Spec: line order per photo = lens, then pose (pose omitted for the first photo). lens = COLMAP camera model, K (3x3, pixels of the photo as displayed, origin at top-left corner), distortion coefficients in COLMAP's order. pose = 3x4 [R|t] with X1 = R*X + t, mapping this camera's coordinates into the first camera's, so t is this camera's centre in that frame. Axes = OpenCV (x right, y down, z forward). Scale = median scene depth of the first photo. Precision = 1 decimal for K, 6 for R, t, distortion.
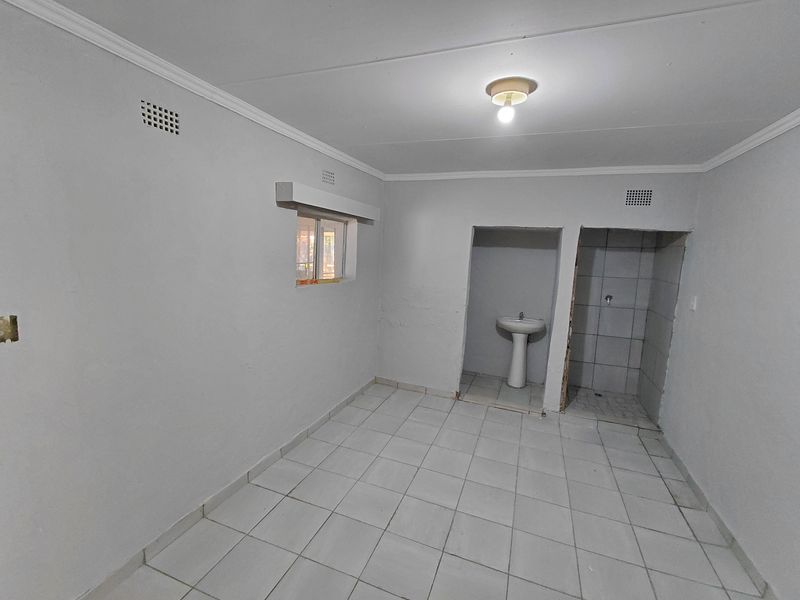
lens RADIAL K [[370.5, 0, 396.4], [0, 370.5, 298.1], [0, 0, 1]] dist [-0.003516, 0.000175]
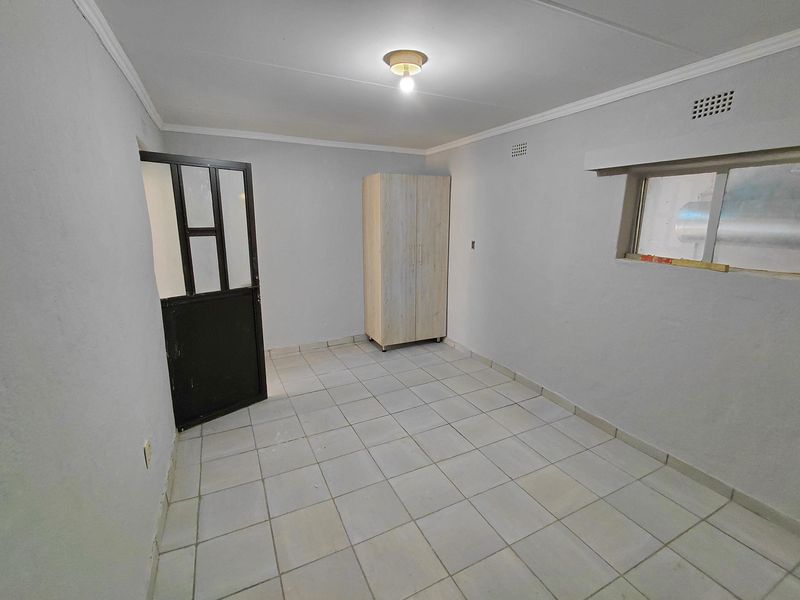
lens RADIAL K [[370.5, 0, 398.9], [0, 370.5, 299.4], [0, 0, 1]] dist [-0.003516, 0.000175]
pose [[-0.690048, 0.108500, -0.715585, 0.915255], [-0.129258, 0.954330, 0.269344, -0.132308], [0.712128, 0.278355, -0.644509, 1.455322]]
